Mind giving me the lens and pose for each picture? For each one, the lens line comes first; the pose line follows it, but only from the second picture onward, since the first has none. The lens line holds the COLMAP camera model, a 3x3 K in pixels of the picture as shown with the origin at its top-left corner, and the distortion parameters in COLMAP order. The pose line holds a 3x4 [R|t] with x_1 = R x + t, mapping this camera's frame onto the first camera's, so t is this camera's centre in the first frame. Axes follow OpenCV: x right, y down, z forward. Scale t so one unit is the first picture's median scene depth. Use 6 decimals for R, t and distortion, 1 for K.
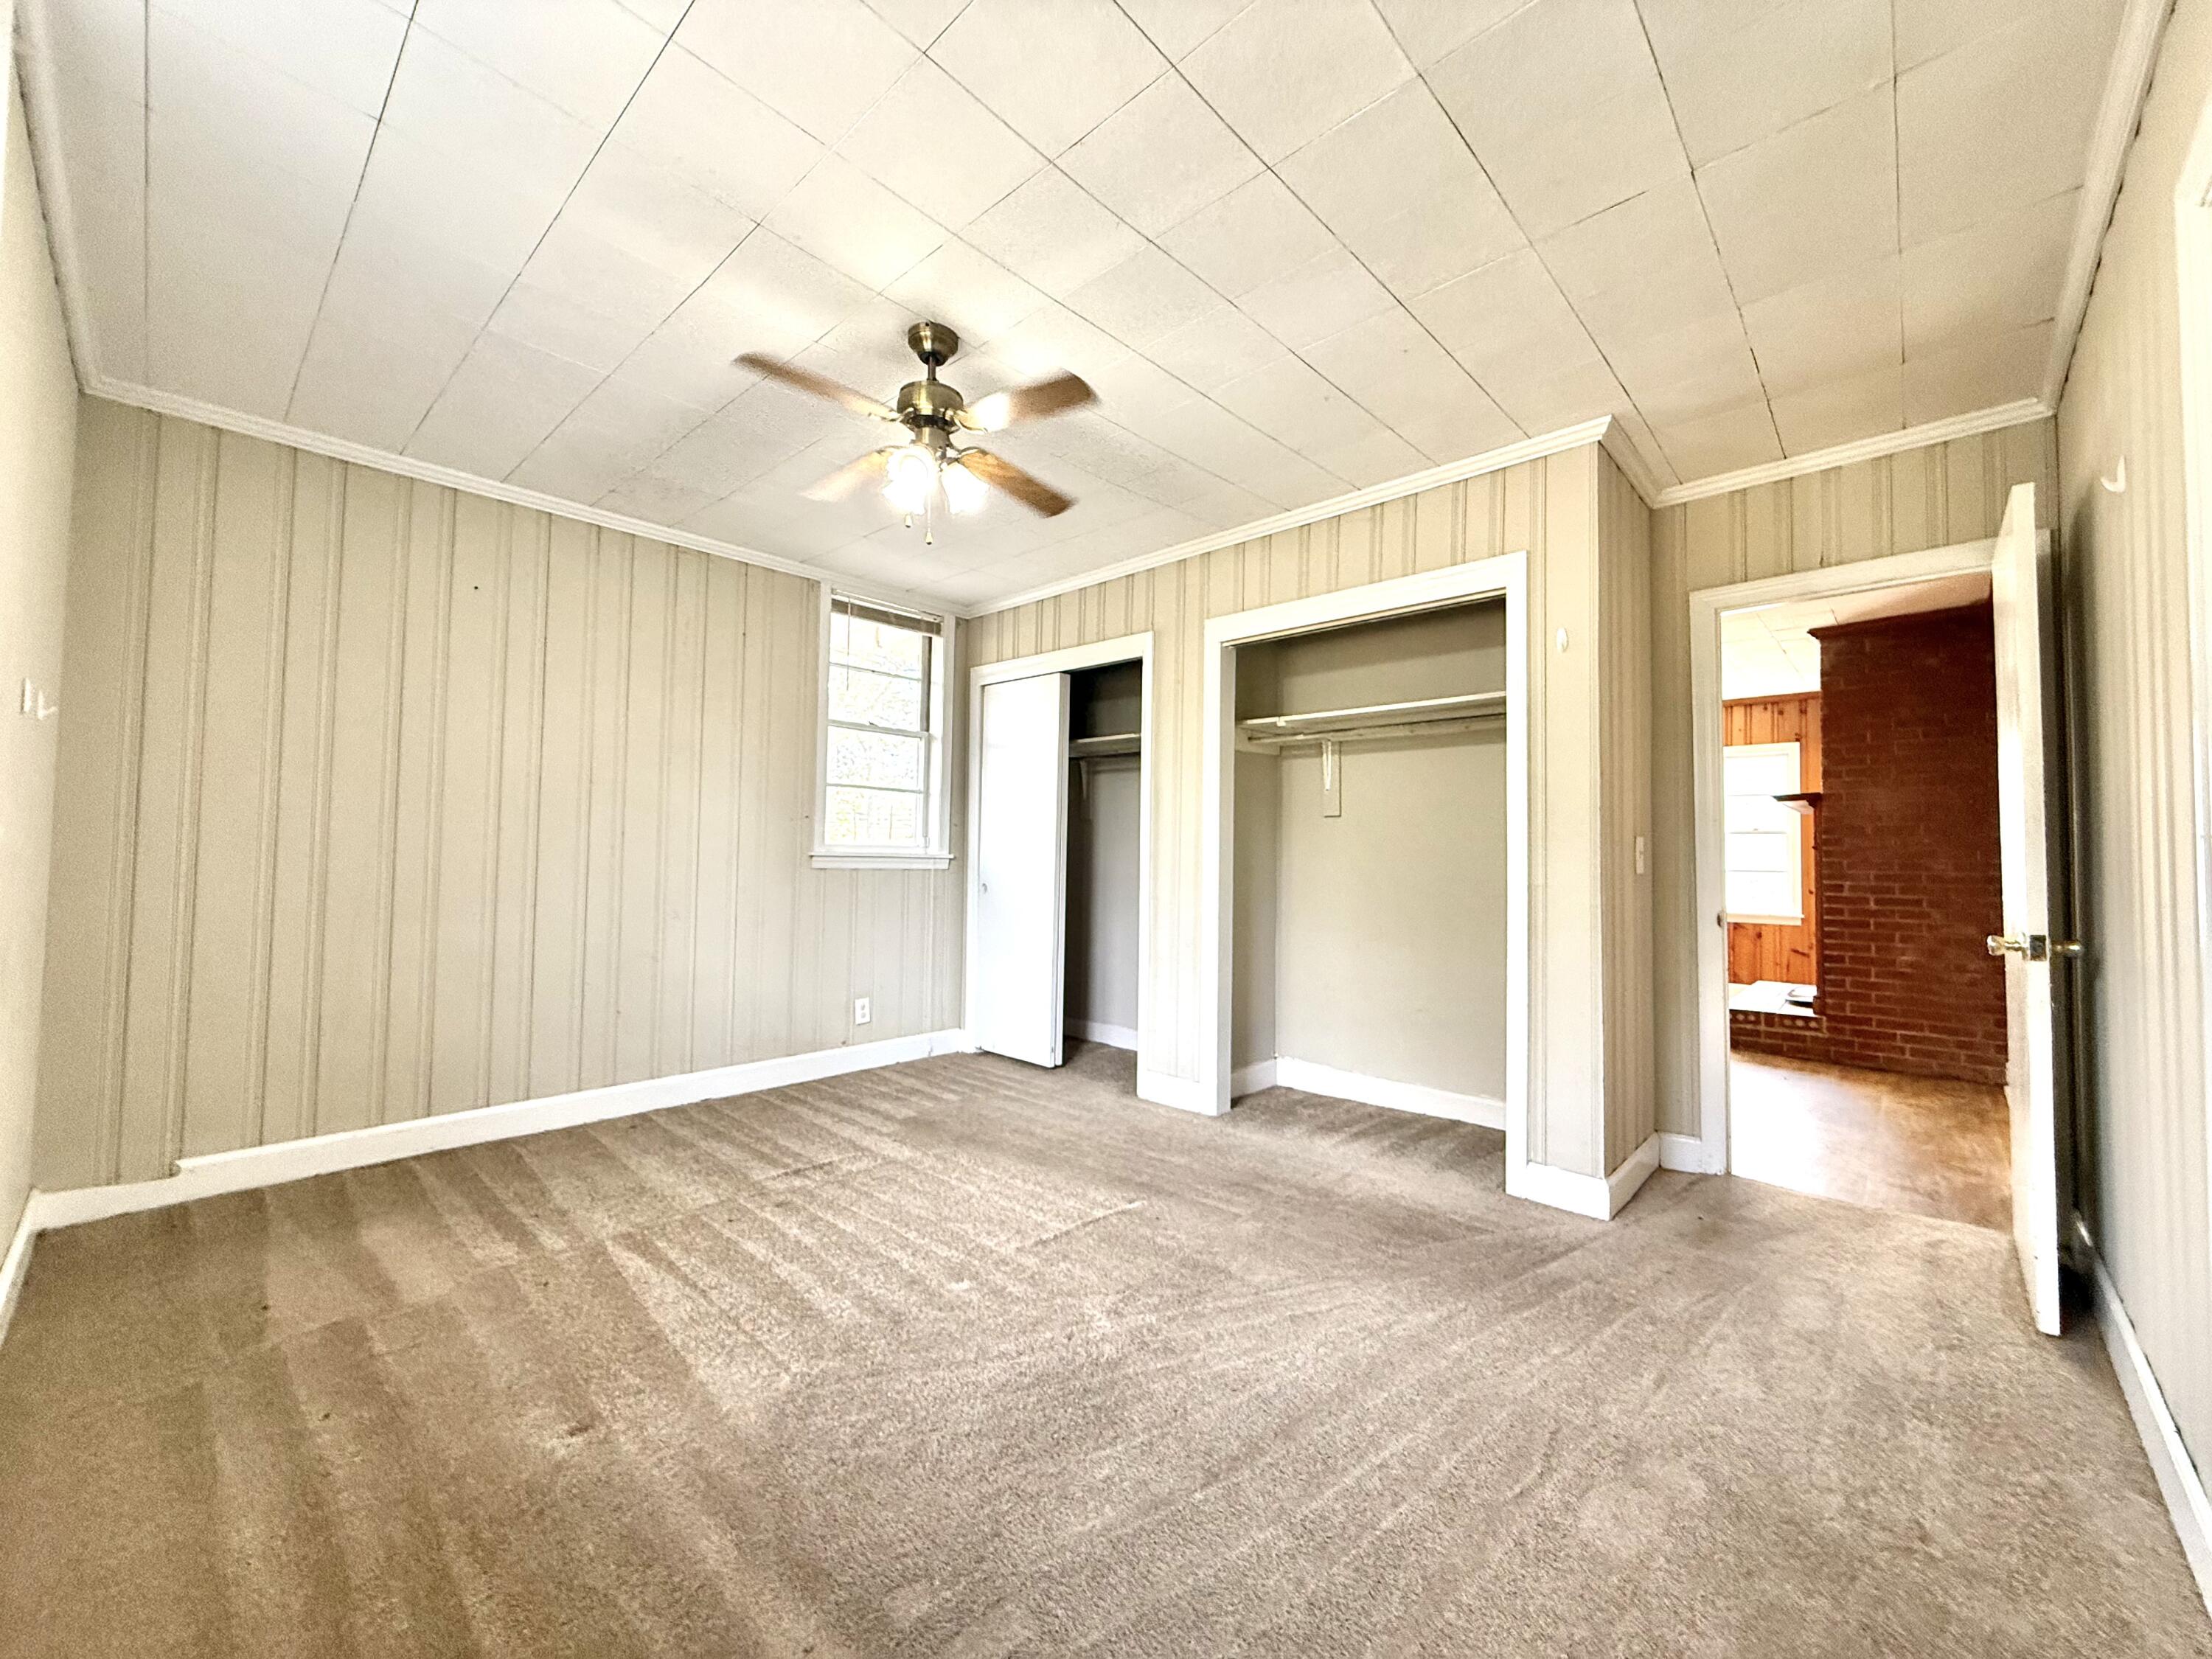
lens RADIAL K [[881.3, 0, 1105.6], [0, 881.3, 829.1], [0, 0, 1]] dist [-0.000775, 0.000558]
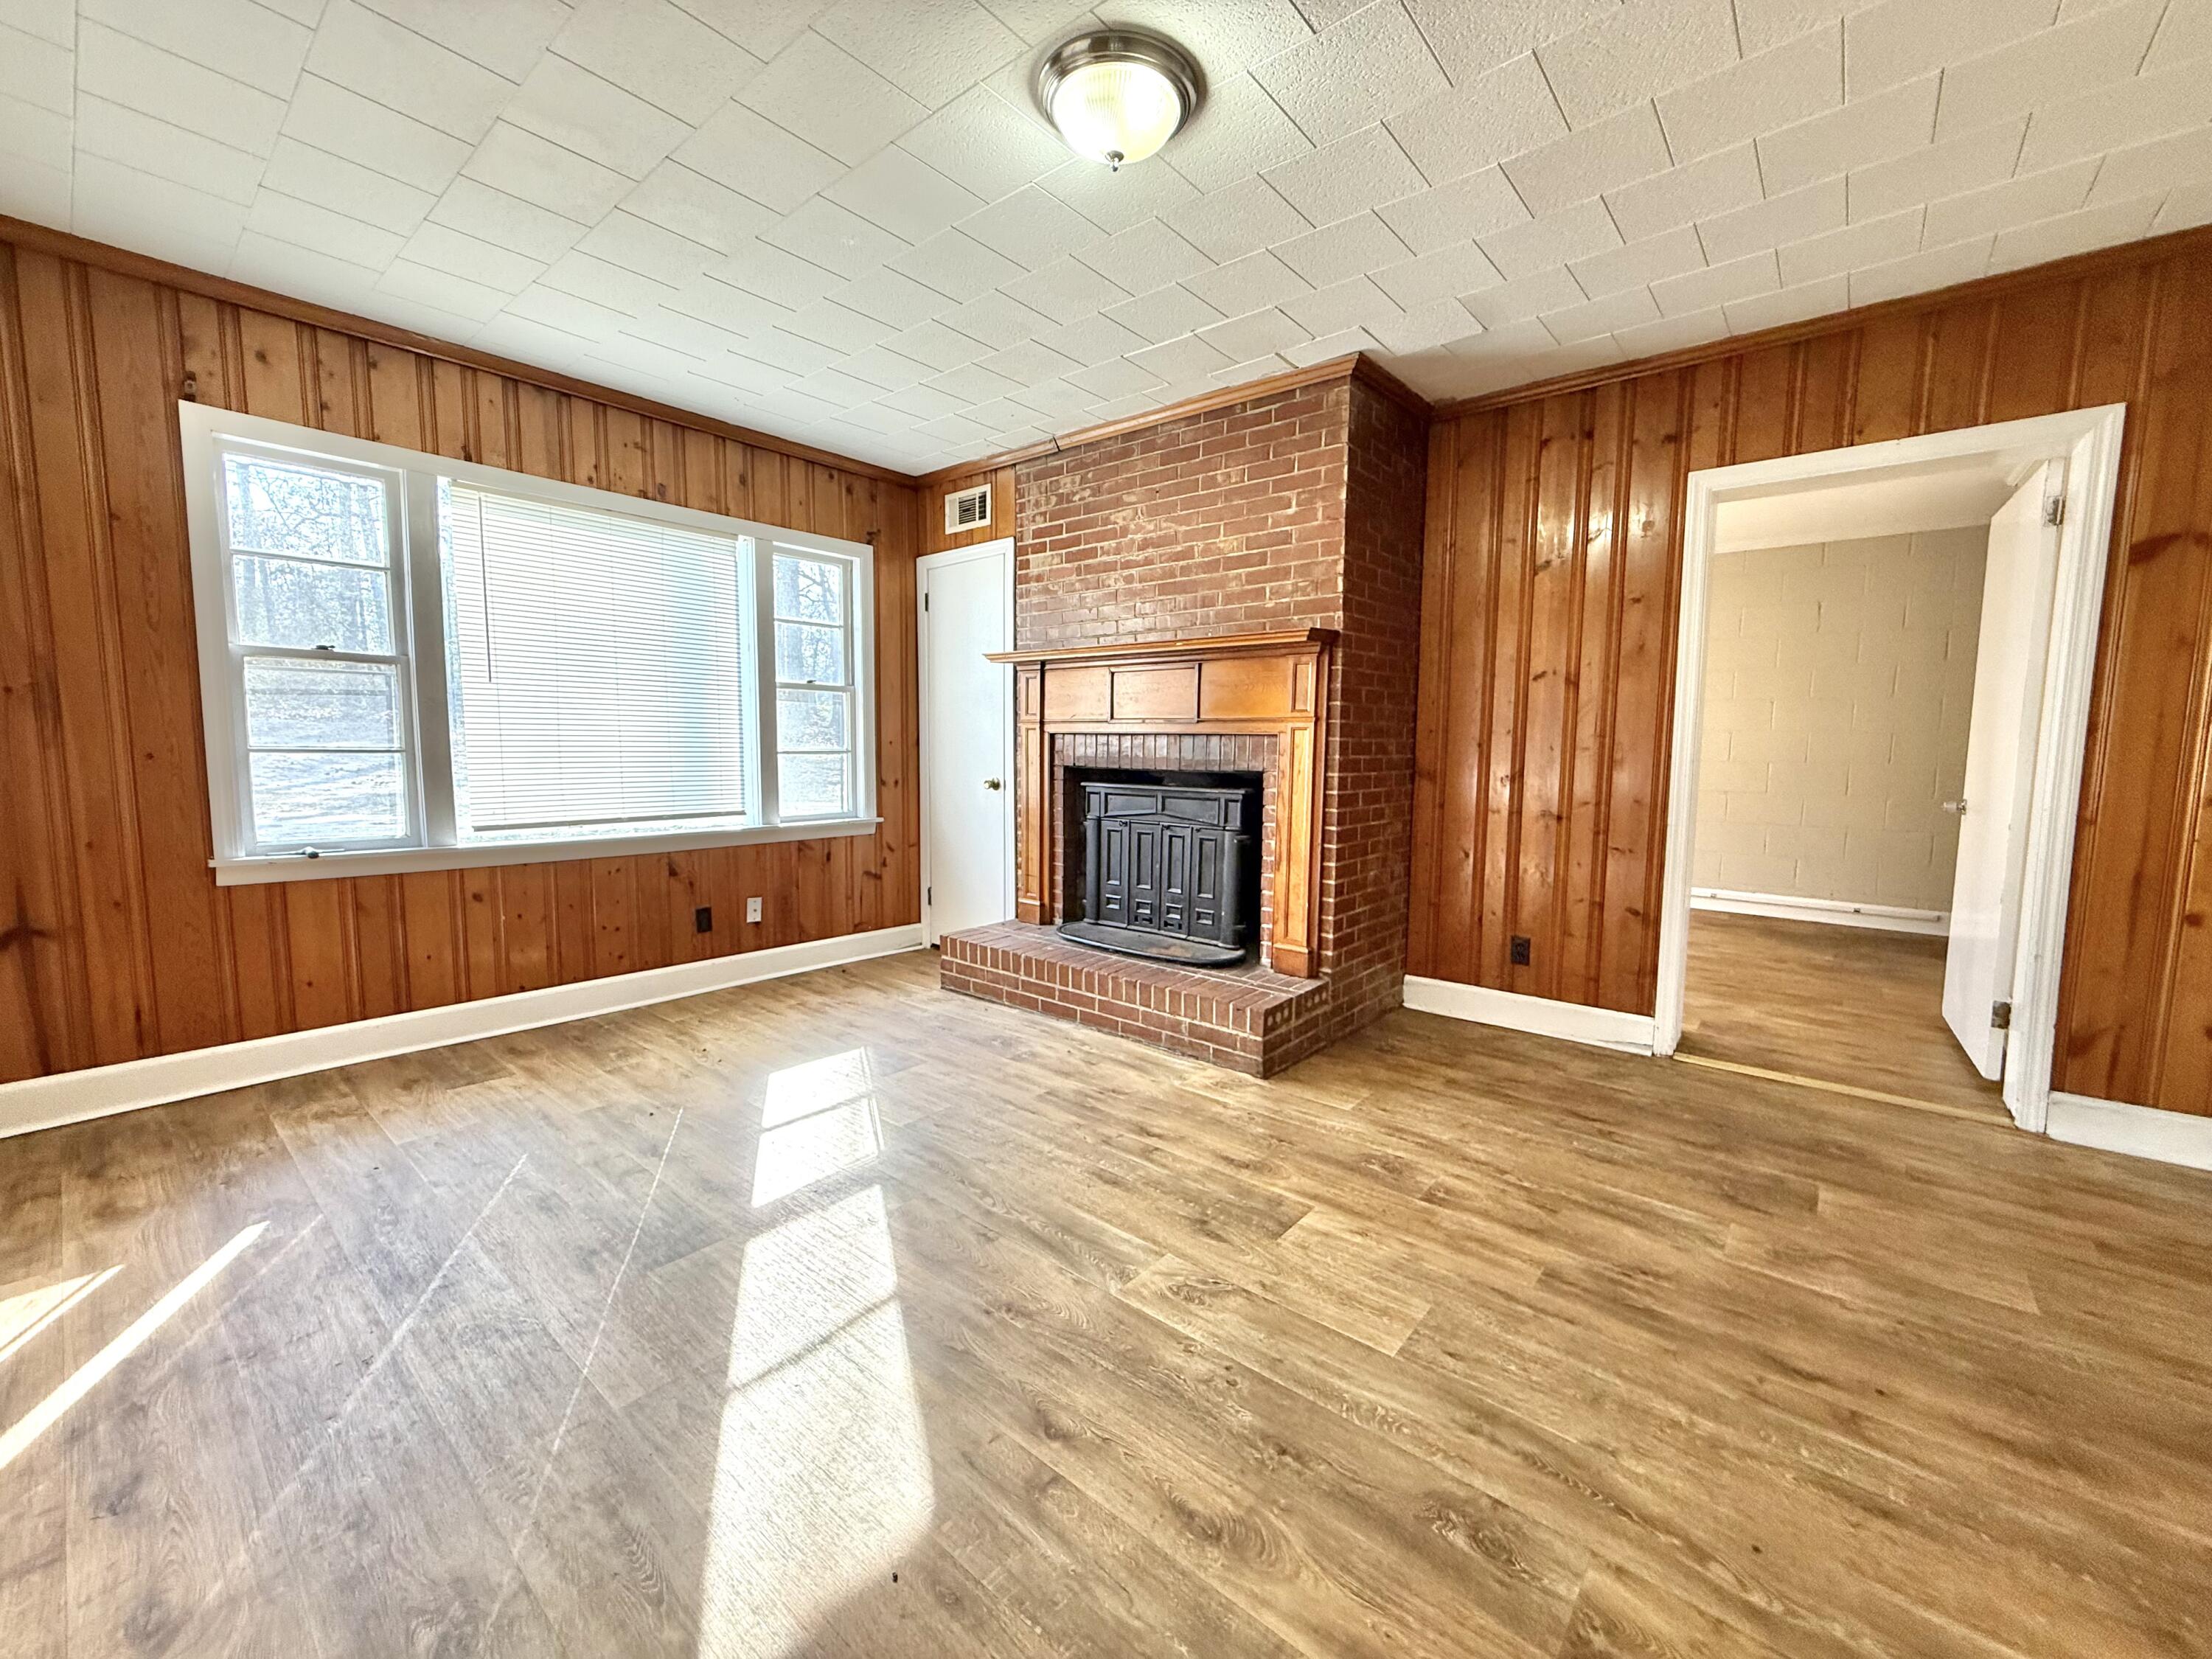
lens RADIAL K [[881.3, 0, 1105.8], [0, 881.3, 823.5], [0, 0, 1]] dist [-0.000775, 0.000558]
pose [[-0.046324, -0.106690, 0.993213, 0.156567], [-0.044670, 0.993507, 0.104638, 0.031177], [-0.997927, -0.039520, -0.050789, 1.030054]]
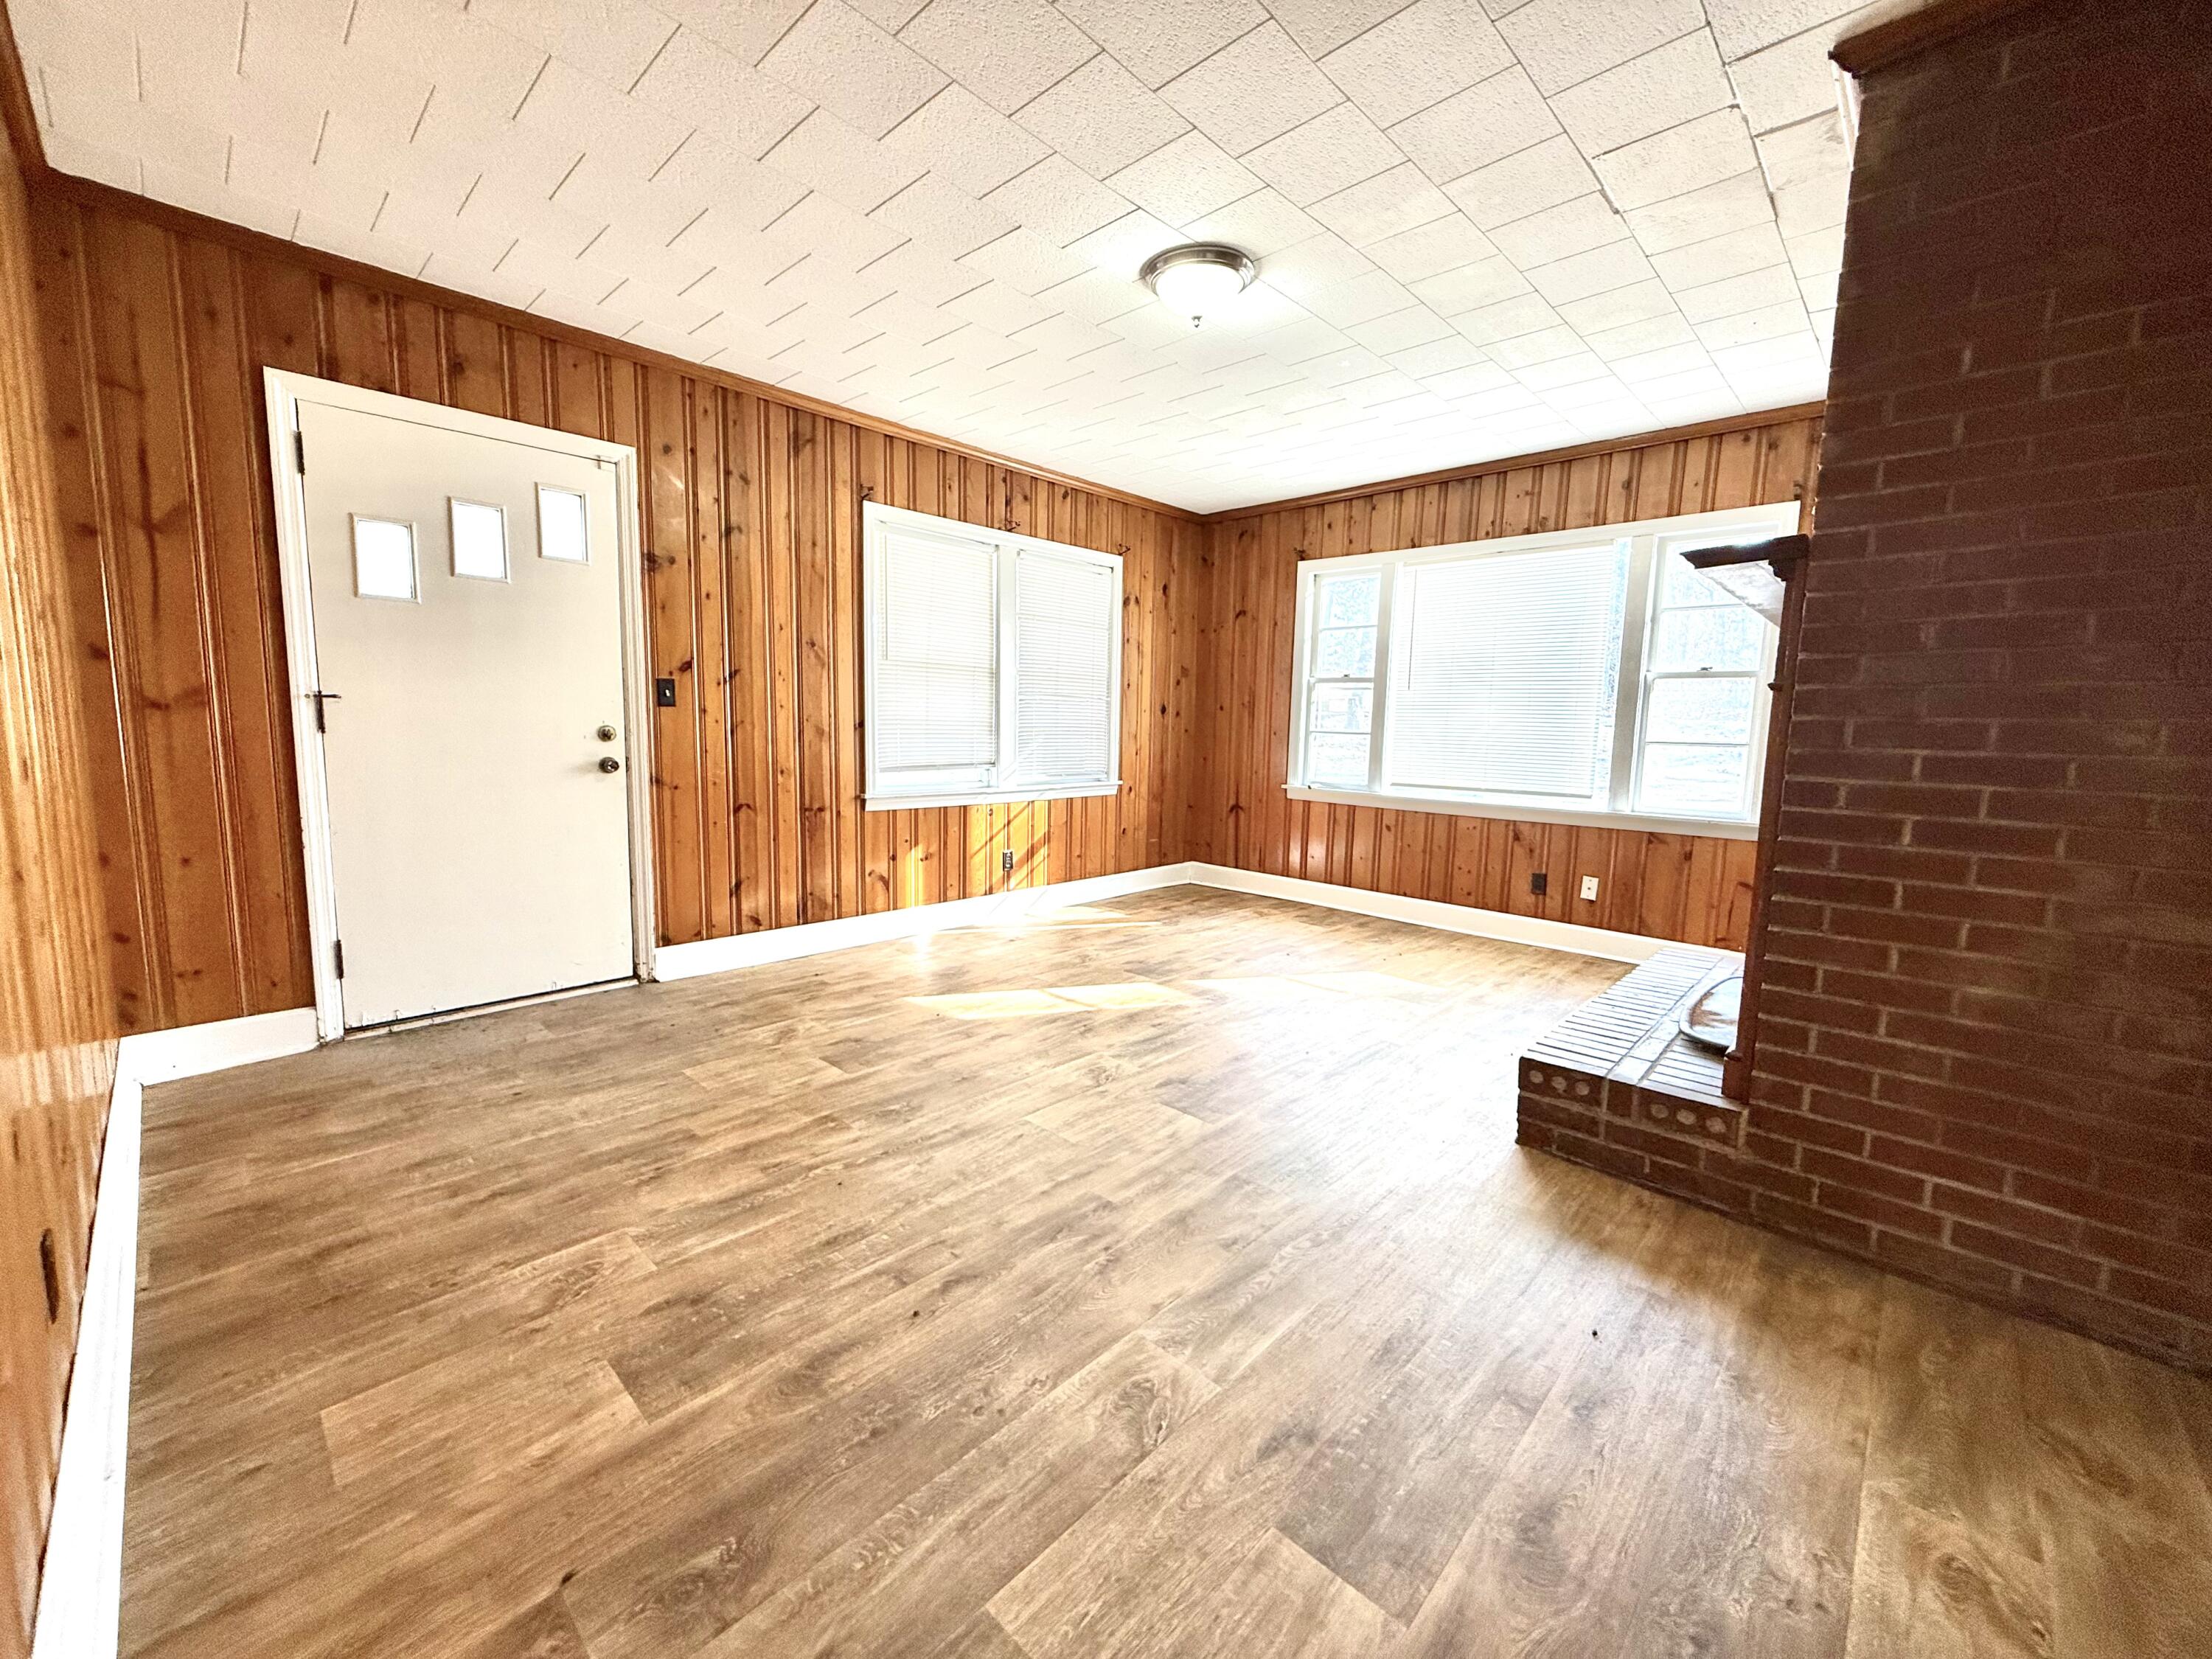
lens RADIAL K [[881.3, 0, 1101.0], [0, 881.3, 826.2], [0, 0, 1]] dist [-0.000775, 0.000558]
pose [[0.999917, 0.006722, -0.011034, 0.448388], [-0.004972, 0.988427, 0.151615, 0.020788], [0.011925, -0.151547, 0.988378, 0.528173]]
